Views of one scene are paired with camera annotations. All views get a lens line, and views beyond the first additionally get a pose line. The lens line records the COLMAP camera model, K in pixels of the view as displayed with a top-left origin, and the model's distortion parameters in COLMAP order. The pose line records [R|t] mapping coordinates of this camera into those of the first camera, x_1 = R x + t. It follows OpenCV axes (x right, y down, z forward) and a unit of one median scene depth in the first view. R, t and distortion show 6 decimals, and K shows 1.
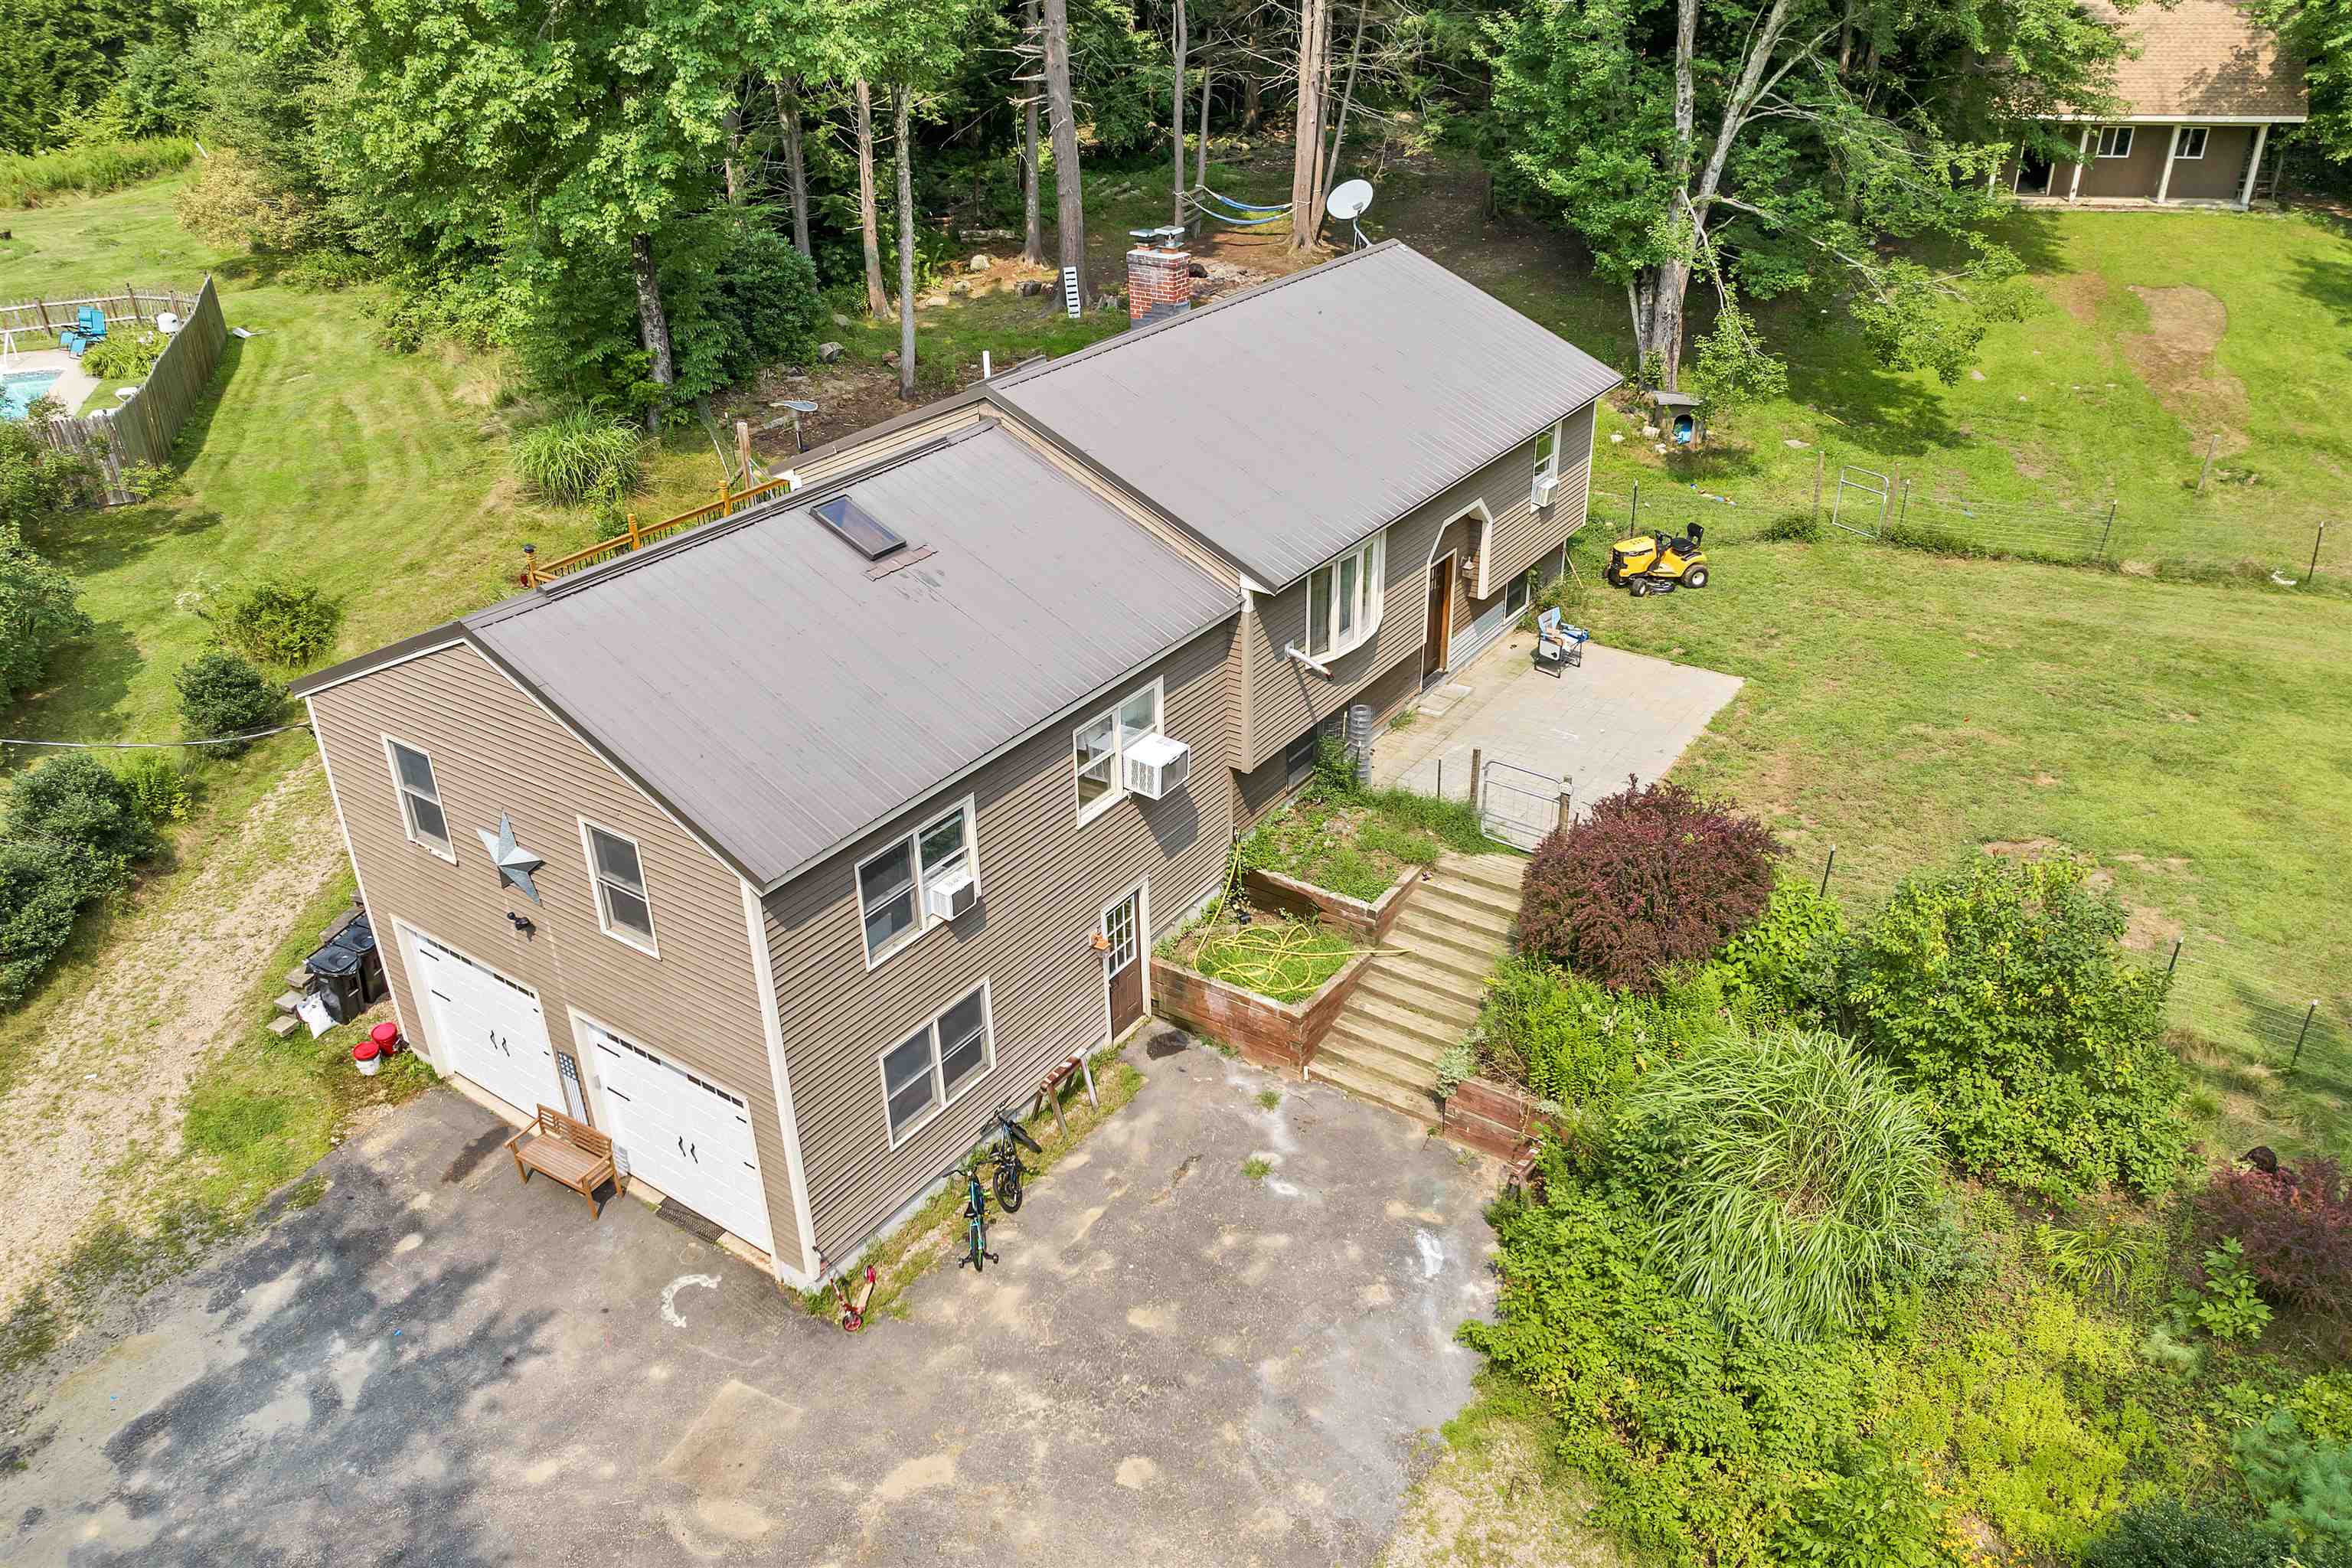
lens RADIAL K [[1707.2, 0, 1176.0], [0, 1707.2, 784.0], [0, 0, 1]] dist [-0.056935, 0.035395]
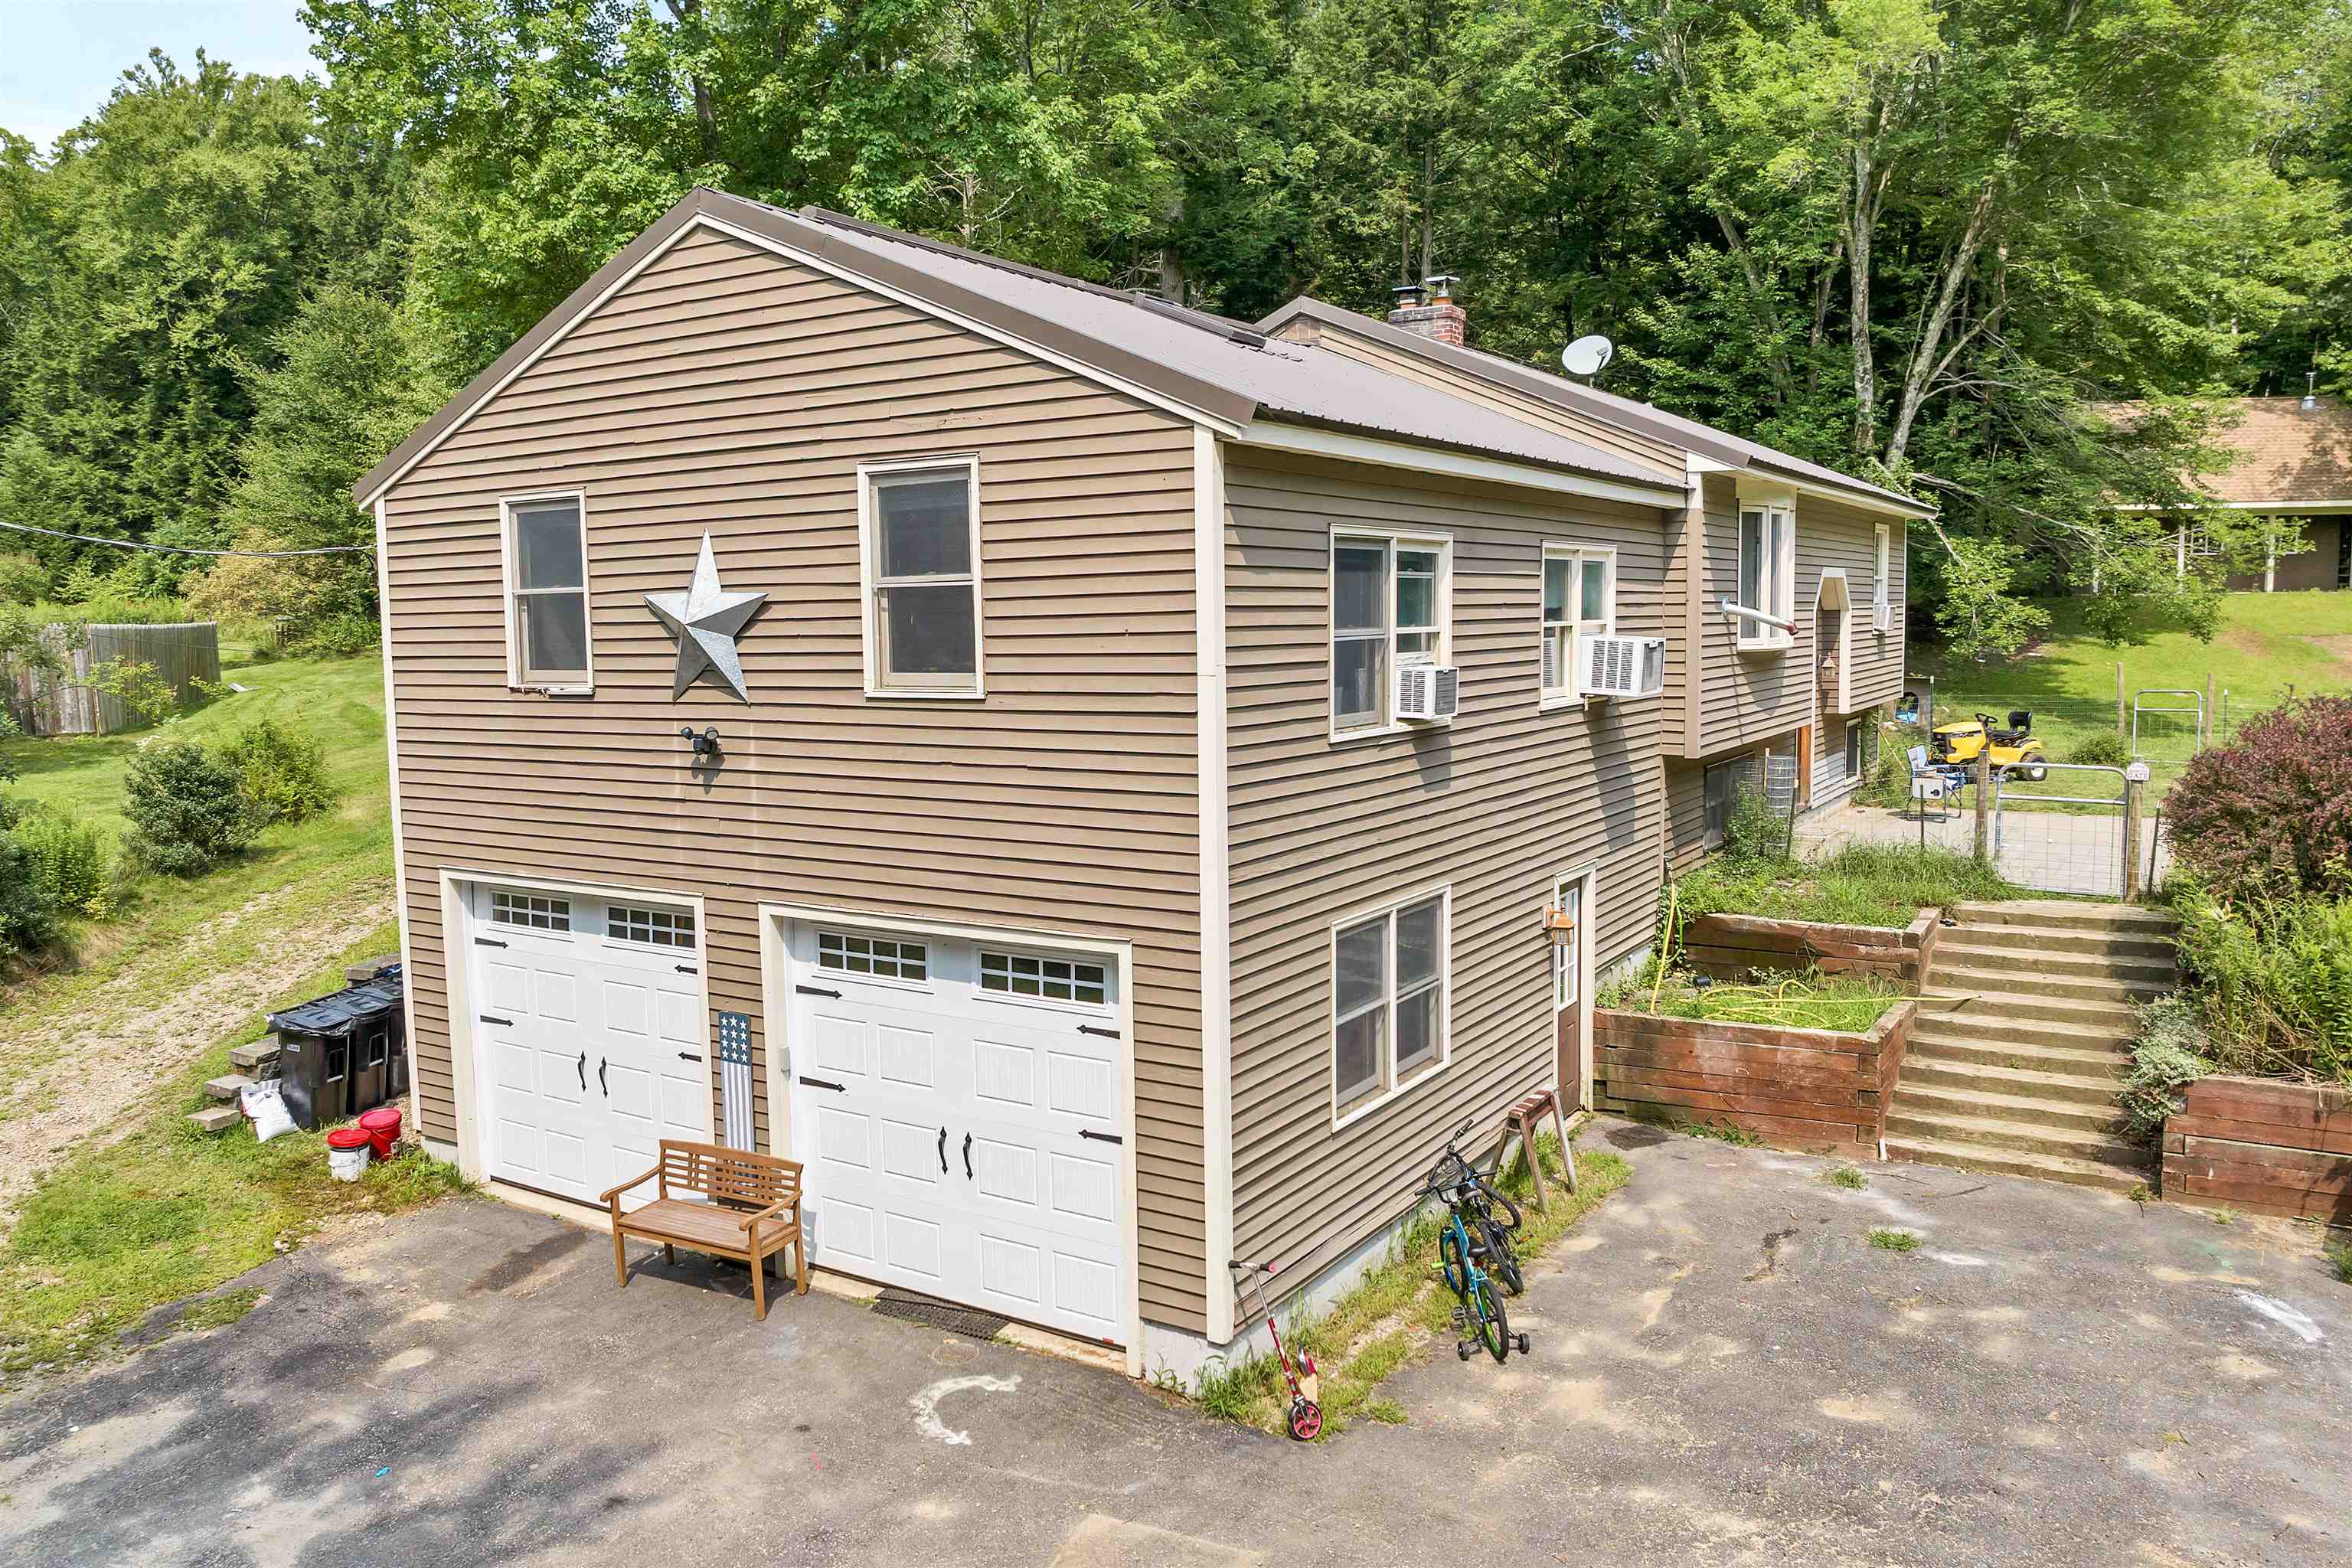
lens RADIAL K [[1707.2, 0, 1176.0], [0, 1707.2, 784.0], [0, 0, 1]] dist [-0.056935, 0.035395]
pose [[0.999124, -0.001271, 0.041821, -0.204629], [0.017273, 0.922912, -0.384623, 0.274012], [-0.038108, 0.385008, 0.922126, 0.374281]]
